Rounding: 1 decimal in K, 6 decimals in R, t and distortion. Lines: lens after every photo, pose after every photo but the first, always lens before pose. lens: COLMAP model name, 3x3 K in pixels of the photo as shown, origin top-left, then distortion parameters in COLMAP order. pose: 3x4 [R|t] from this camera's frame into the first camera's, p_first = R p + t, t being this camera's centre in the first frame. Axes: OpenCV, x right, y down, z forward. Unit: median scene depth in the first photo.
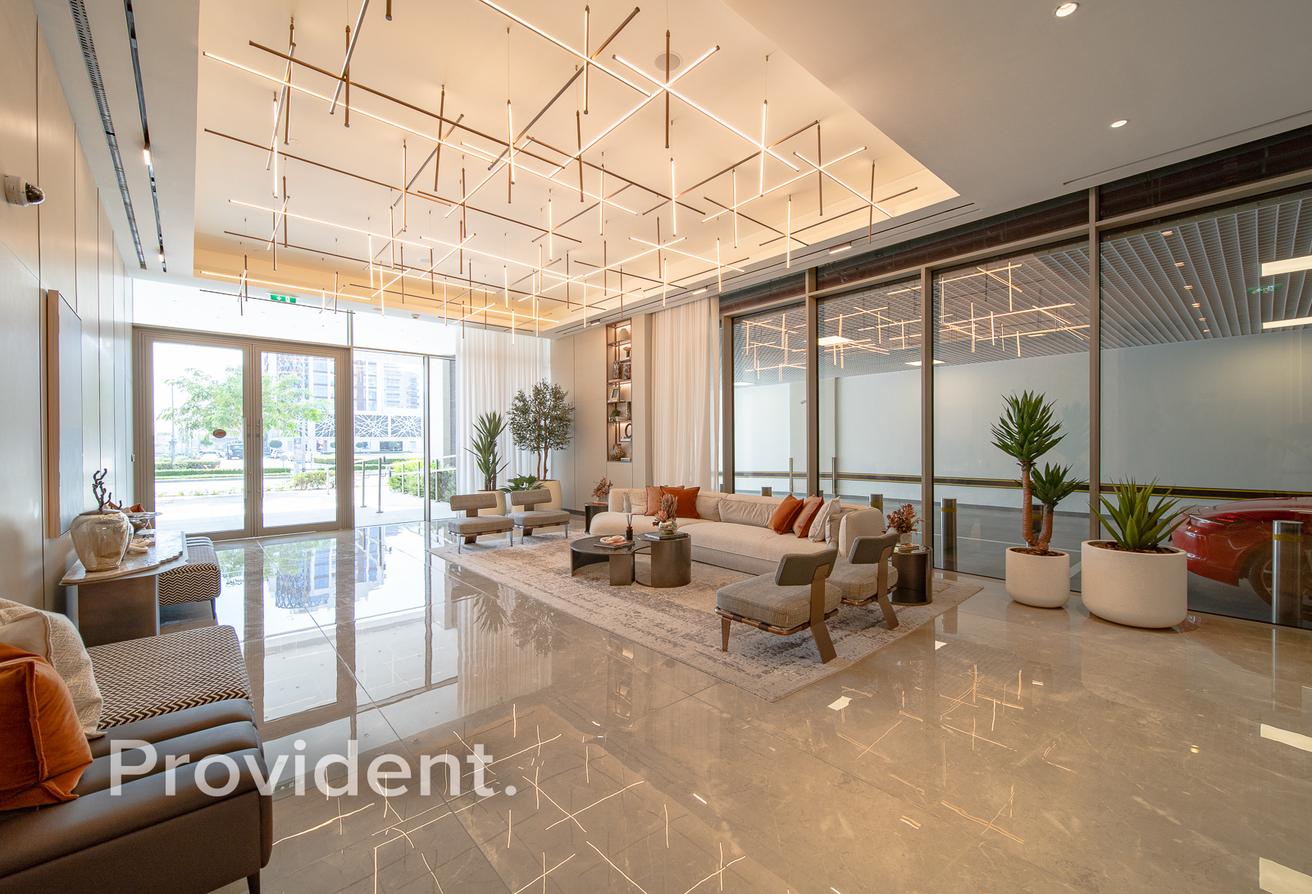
lens RADIAL K [[536.0, 0, 657.4], [0, 536.0, 450.1], [0, 0, 1]] dist [0.001169, 0.000075]
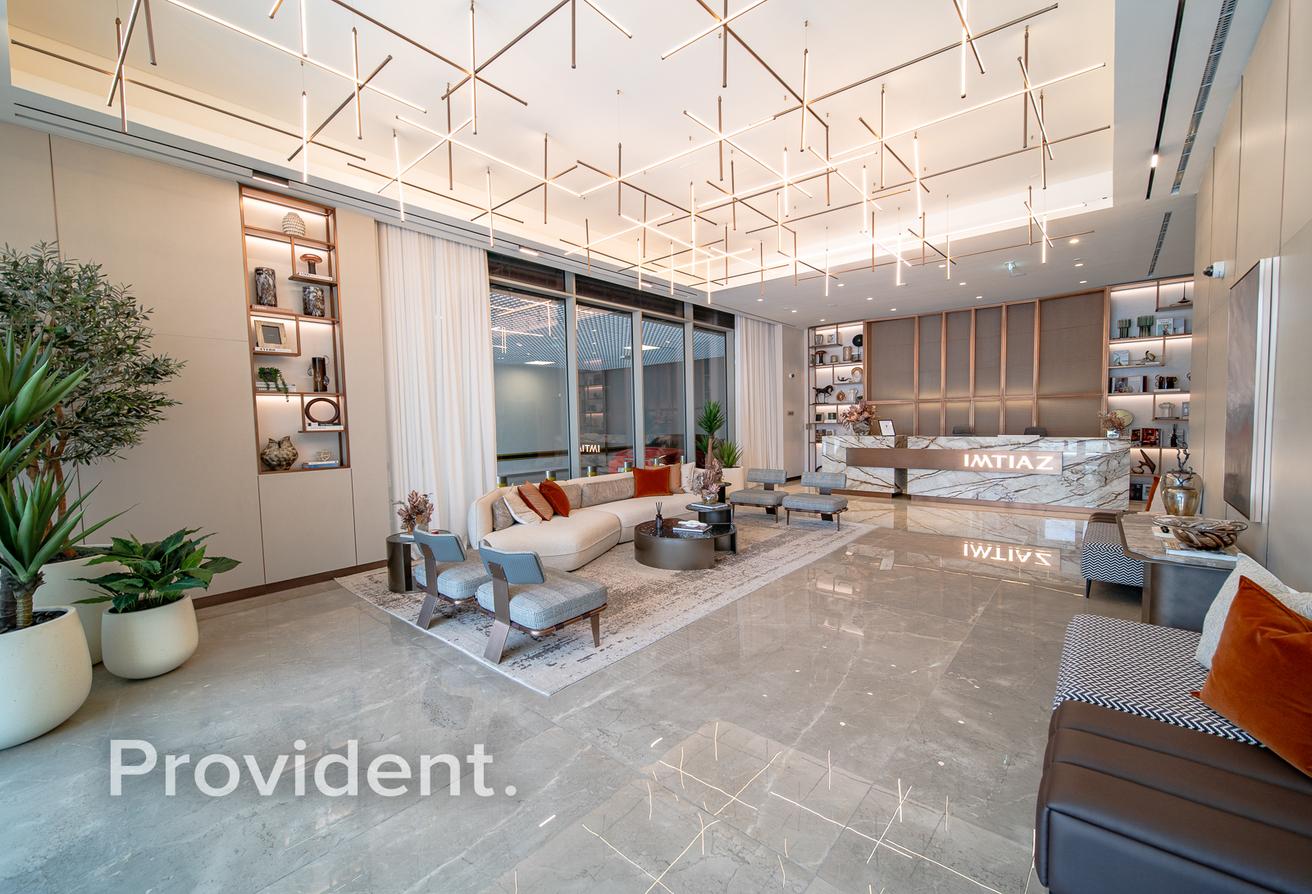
lens RADIAL K [[533.0, 0, 652.5], [0, 533.0, 447.9], [0, 0, 1]] dist [0.001025, -0.000758]
pose [[-0.145876, -0.053704, 0.987844, -0.761185], [0.028135, 0.997896, 0.058405, -0.024744], [-0.988903, 0.036313, -0.144058, 0.883161]]
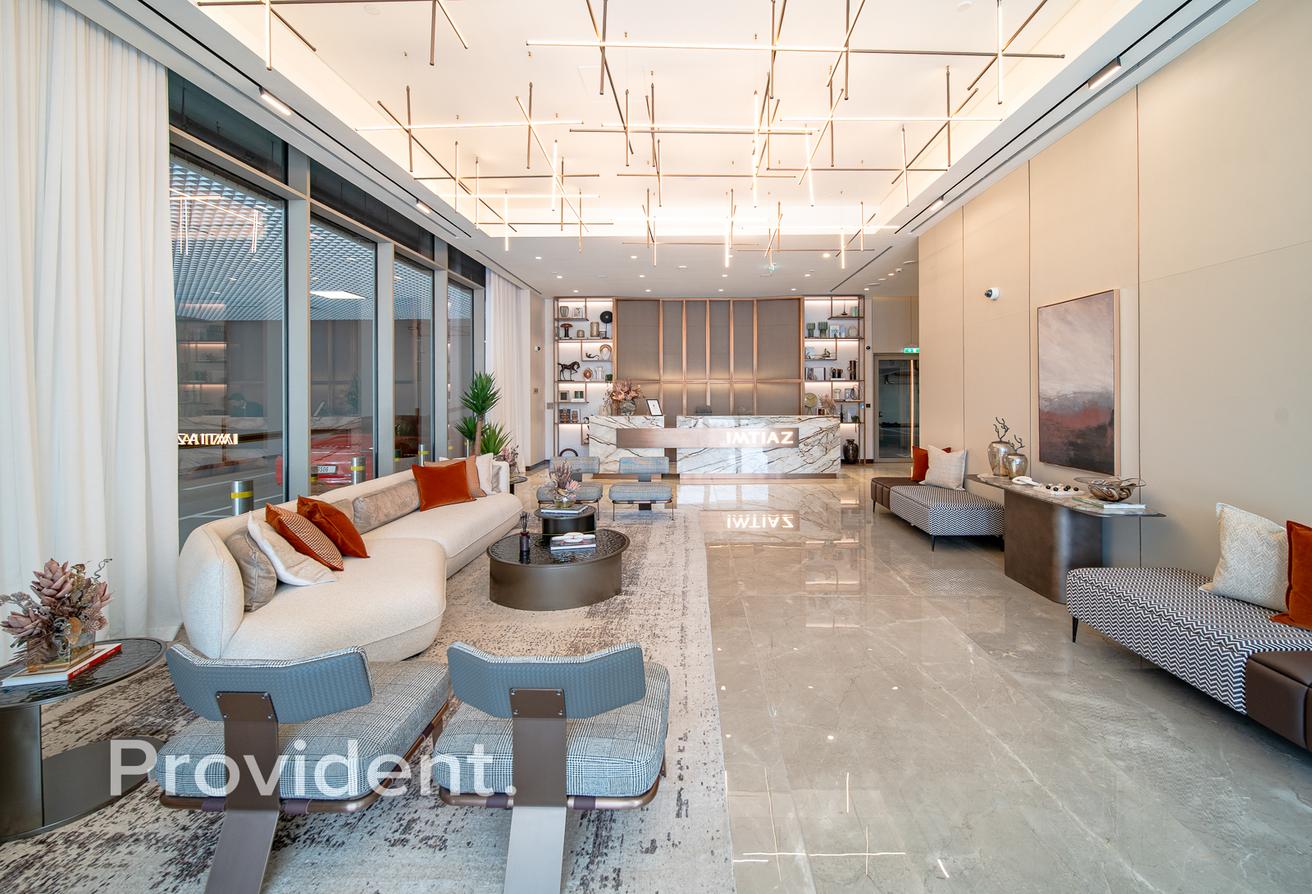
lens RADIAL K [[556.6, 0, 718.3], [0, 556.6, 387.6], [0, 0, 1]] dist [0.000368, -0.001833]
pose [[-0.757623, 0.005011, 0.652673, -0.518219], [0.005270, 0.999985, -0.001560, -0.026906], [-0.652671, 0.002258, -0.757638, 1.068852]]
